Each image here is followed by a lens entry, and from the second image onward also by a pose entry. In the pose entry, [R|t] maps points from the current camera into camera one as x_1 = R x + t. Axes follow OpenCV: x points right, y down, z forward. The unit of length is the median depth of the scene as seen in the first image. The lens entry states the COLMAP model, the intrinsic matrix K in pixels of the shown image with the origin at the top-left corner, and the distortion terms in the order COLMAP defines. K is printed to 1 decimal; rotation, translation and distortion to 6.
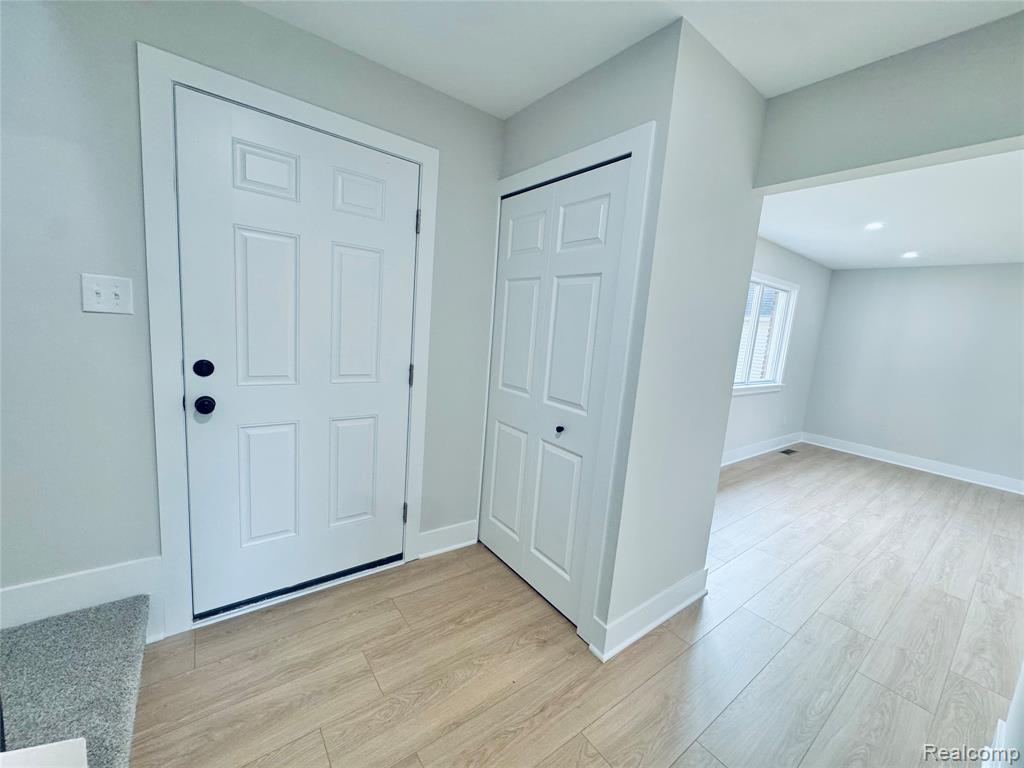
lens RADIAL K [[407.9, 0, 518.3], [0, 407.9, 382.8], [0, 0, 1]] dist [-0.001851, 0.000366]
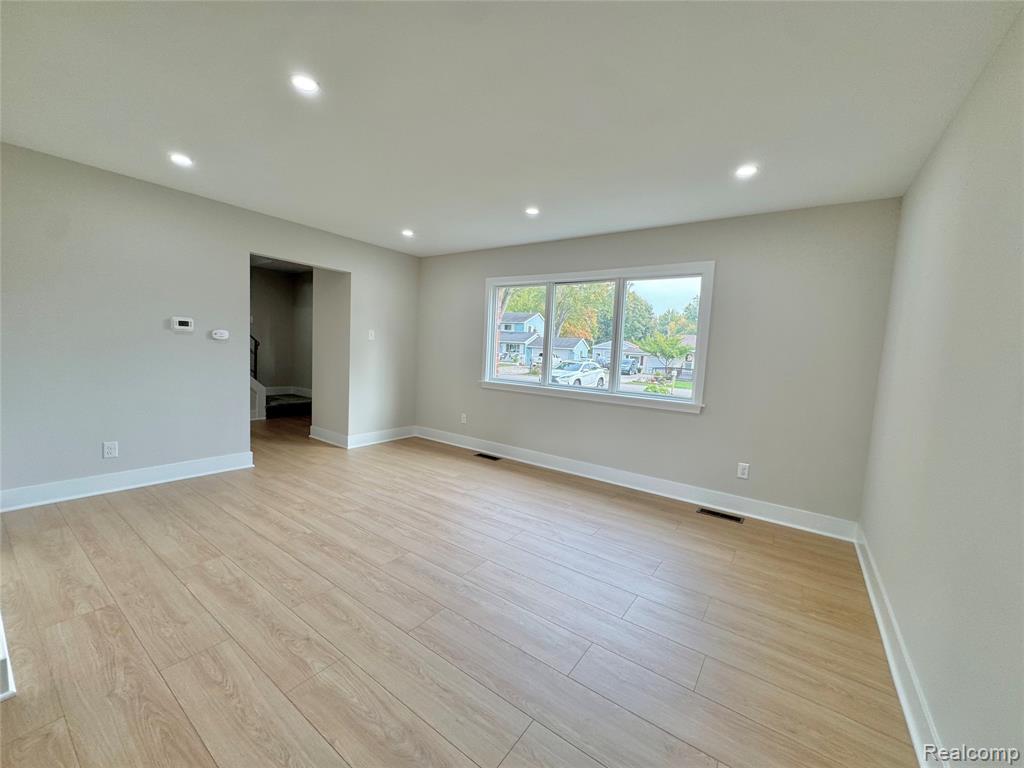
lens RADIAL K [[407.9, 0, 515.1], [0, 407.9, 379.4], [0, 0, 1]] dist [-0.001851, 0.000366]
pose [[0.292081, 0.004012, -0.956385, 1.728176], [-0.162245, 0.985705, -0.045414, 0.062630], [0.942531, 0.168433, 0.288556, 0.709671]]
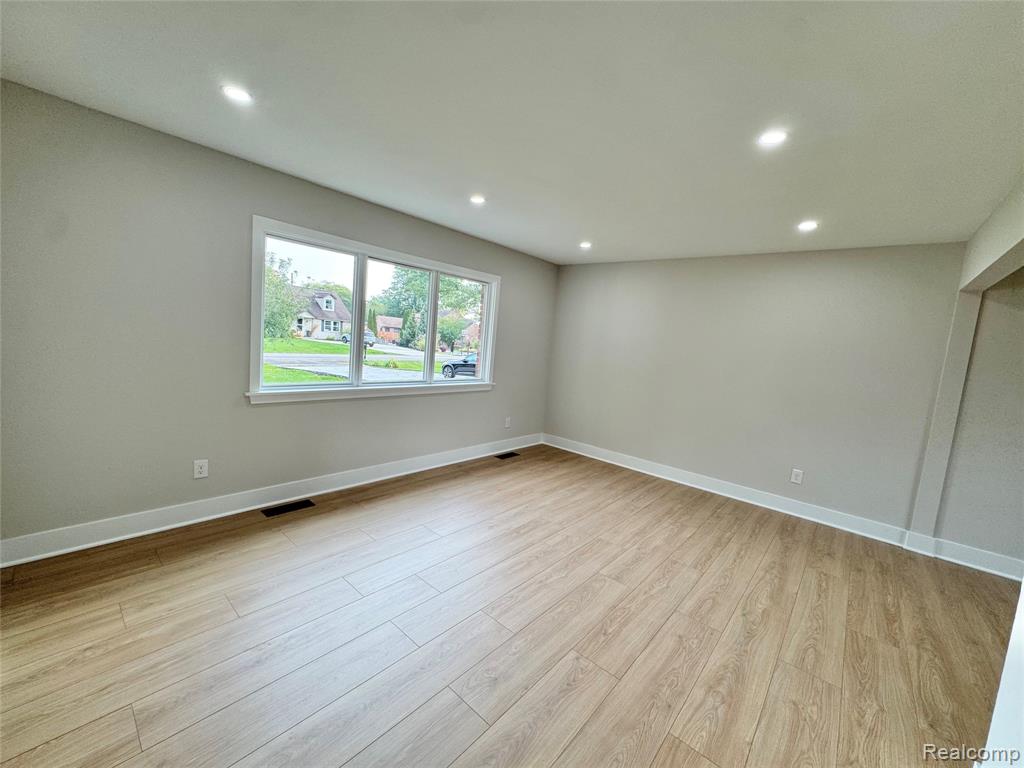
lens RADIAL K [[407.9, 0, 508.1], [0, 407.9, 386.7], [0, 0, 1]] dist [-0.001851, 0.000366]
pose [[0.981579, -0.021574, 0.189835, 0.725374], [0.023705, 0.999679, -0.008966, 0.029284], [-0.189580, 0.013301, 0.981775, 0.115996]]
